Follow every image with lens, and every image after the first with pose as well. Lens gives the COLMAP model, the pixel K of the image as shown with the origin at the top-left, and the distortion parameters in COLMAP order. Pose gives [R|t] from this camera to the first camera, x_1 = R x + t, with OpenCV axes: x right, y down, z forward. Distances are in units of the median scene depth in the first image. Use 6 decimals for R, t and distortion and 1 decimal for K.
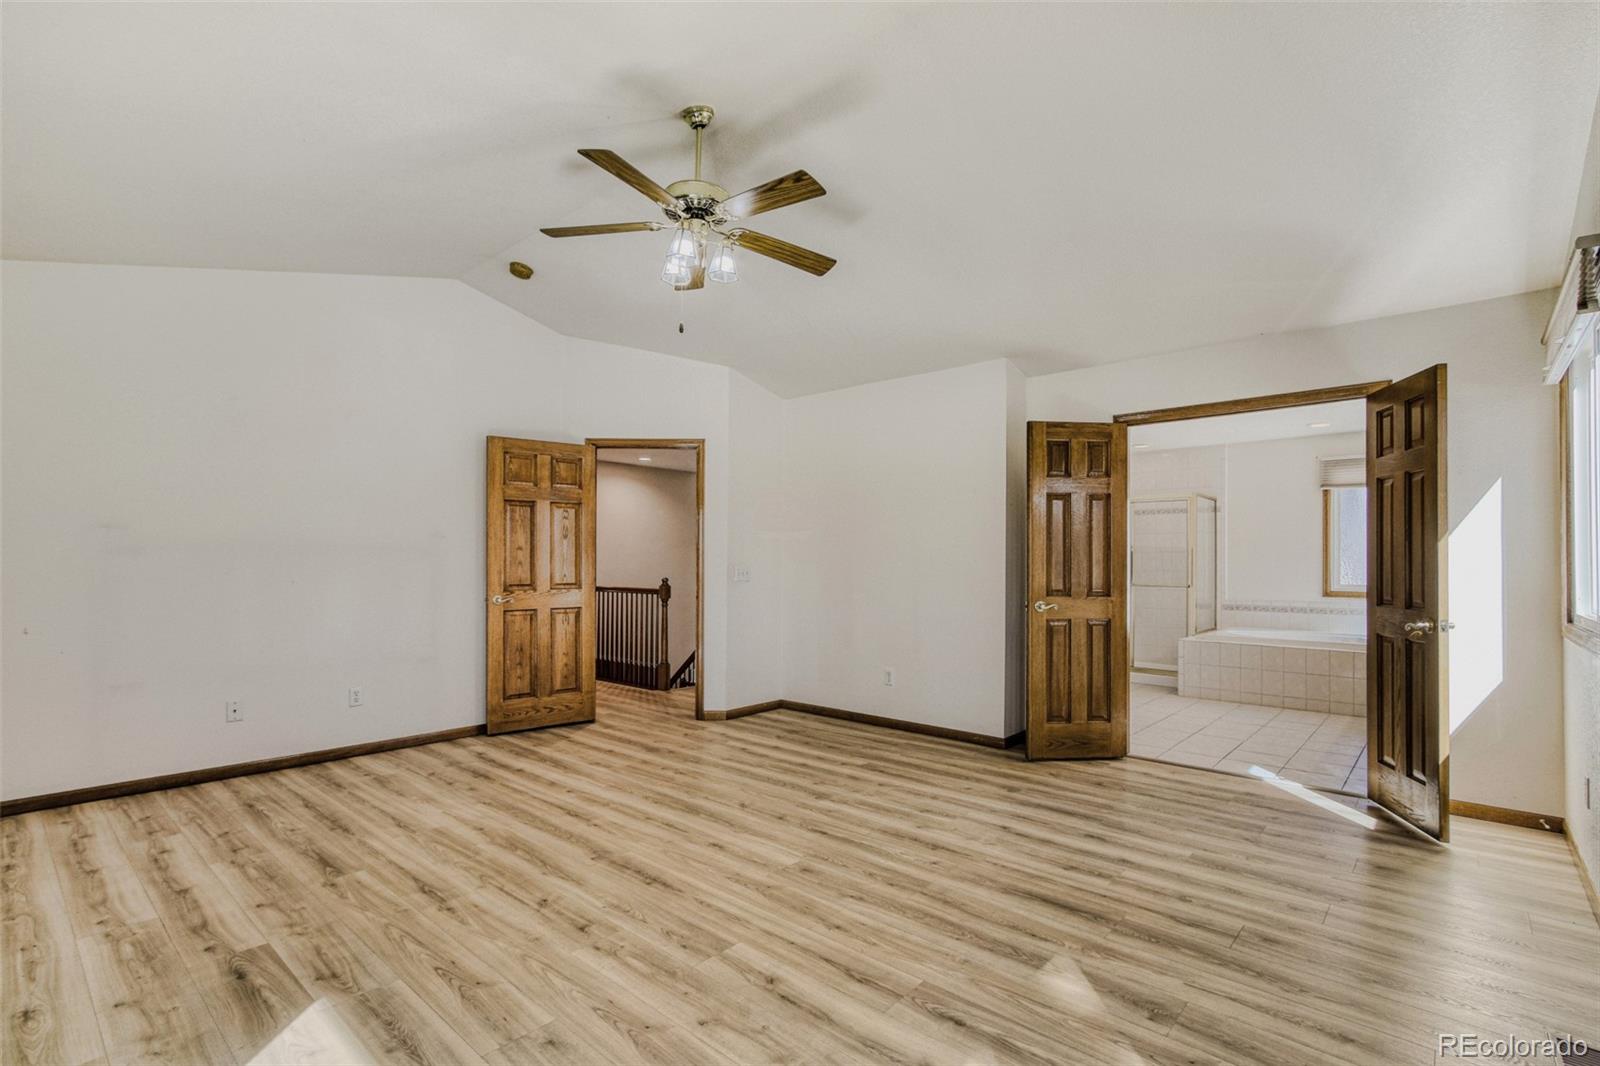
lens RADIAL K [[747.5, 0, 796.4], [0, 747.5, 561.4], [0, 0, 1]] dist [-0.002099, 0.003819]
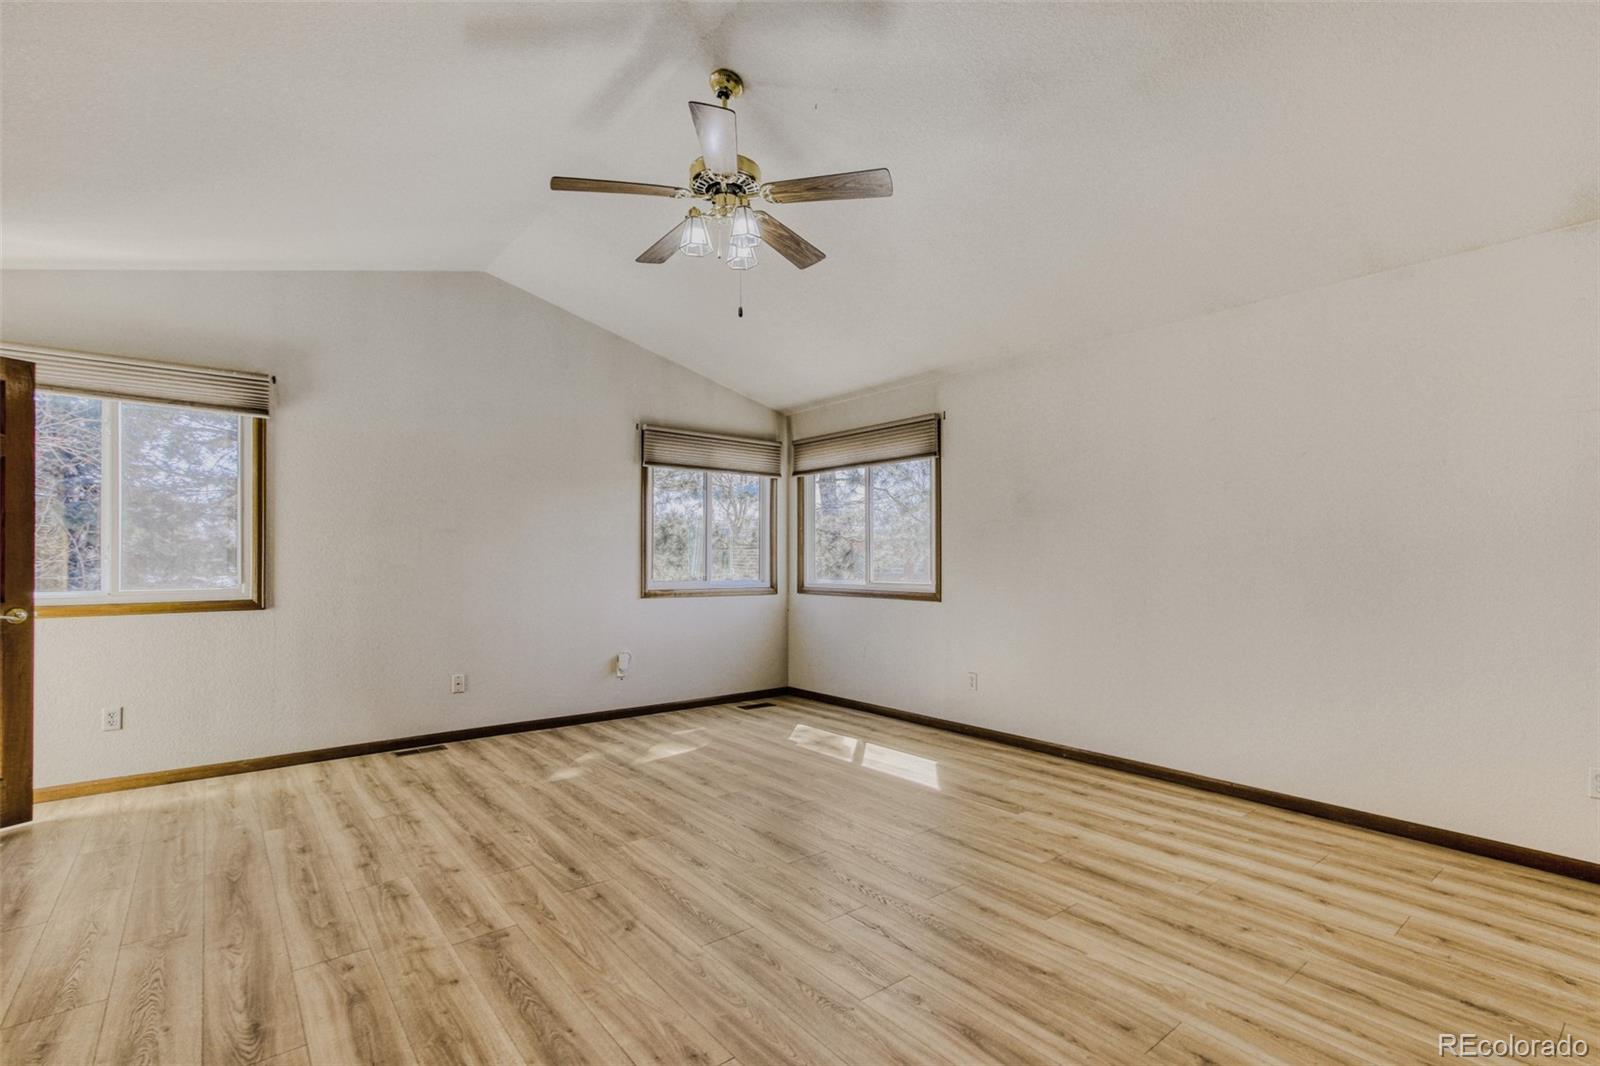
lens RADIAL K [[747.5, 0, 794.1], [0, 747.5, 549.4], [0, 0, 1]] dist [-0.002099, 0.003819]
pose [[-0.986506, -0.005702, 0.163628, -0.380358], [-0.008628, 0.999815, -0.017174, 0.002927], [-0.163500, -0.018354, -0.986373, 1.934677]]
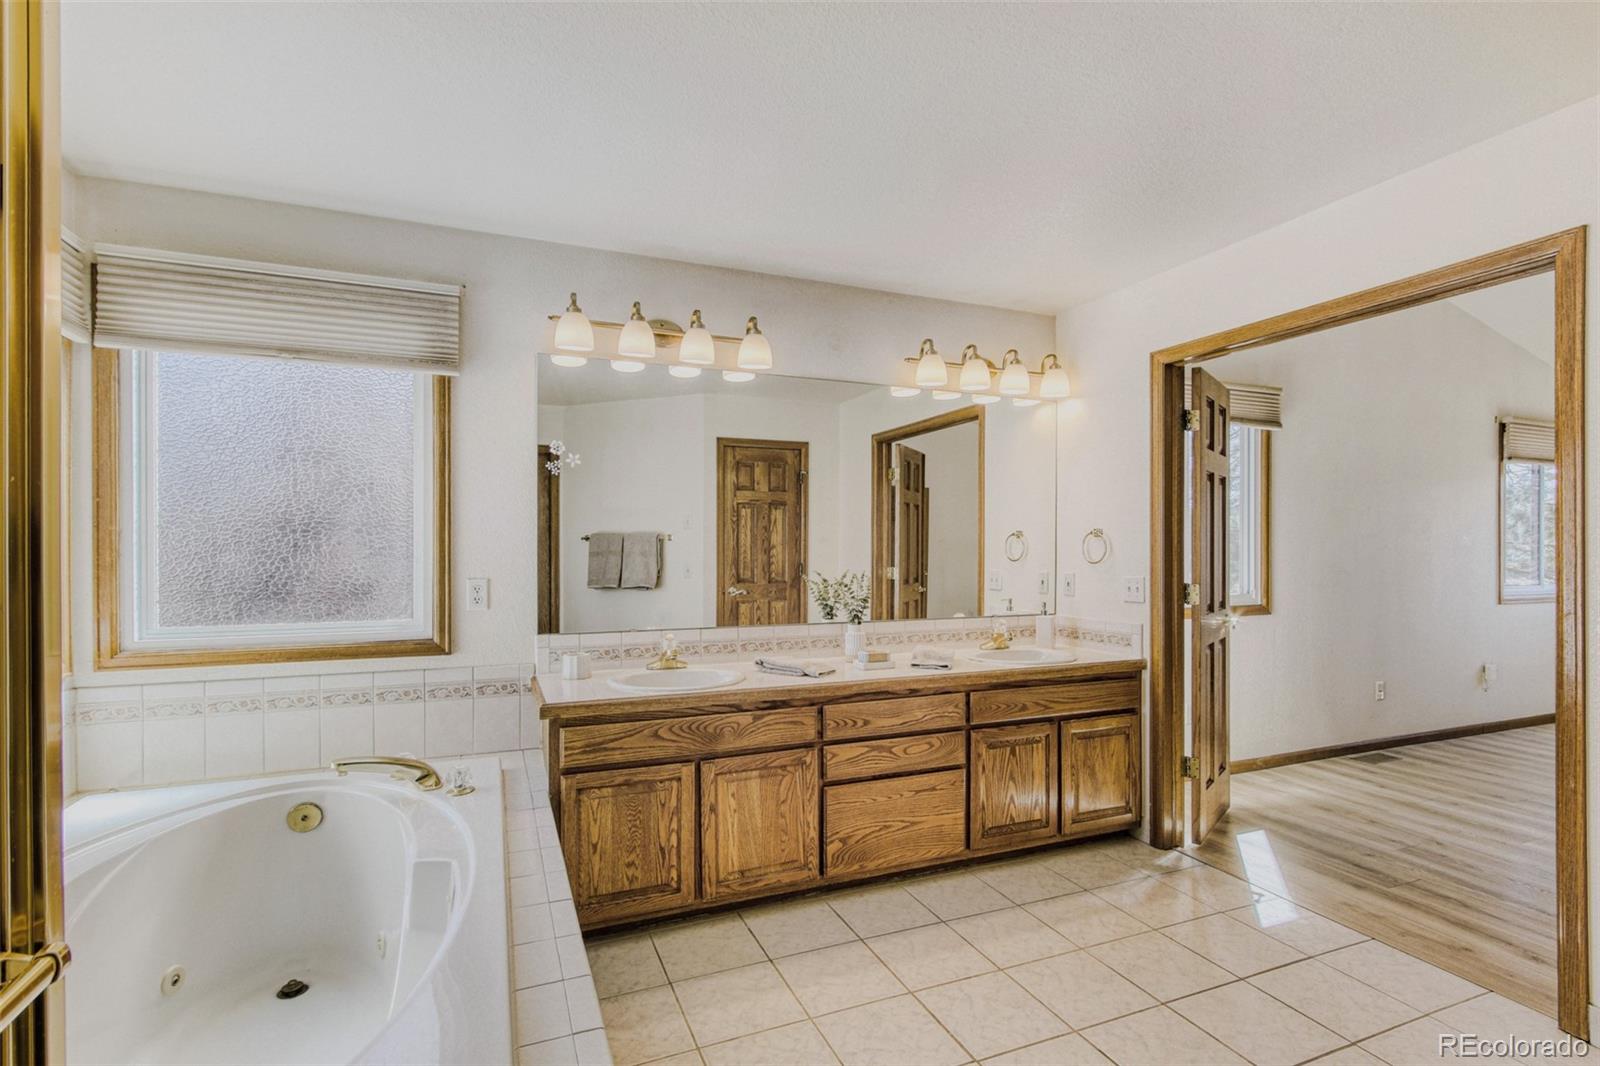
lens RADIAL K [[747.5, 0, 785.1], [0, 747.5, 540.4], [0, 0, 1]] dist [-0.002099, 0.003819]
pose [[-0.896215, -0.002965, 0.443611, 1.000395], [-0.008693, 0.999903, -0.010880, -0.018597], [-0.443536, -0.013607, -0.896153, 2.430159]]
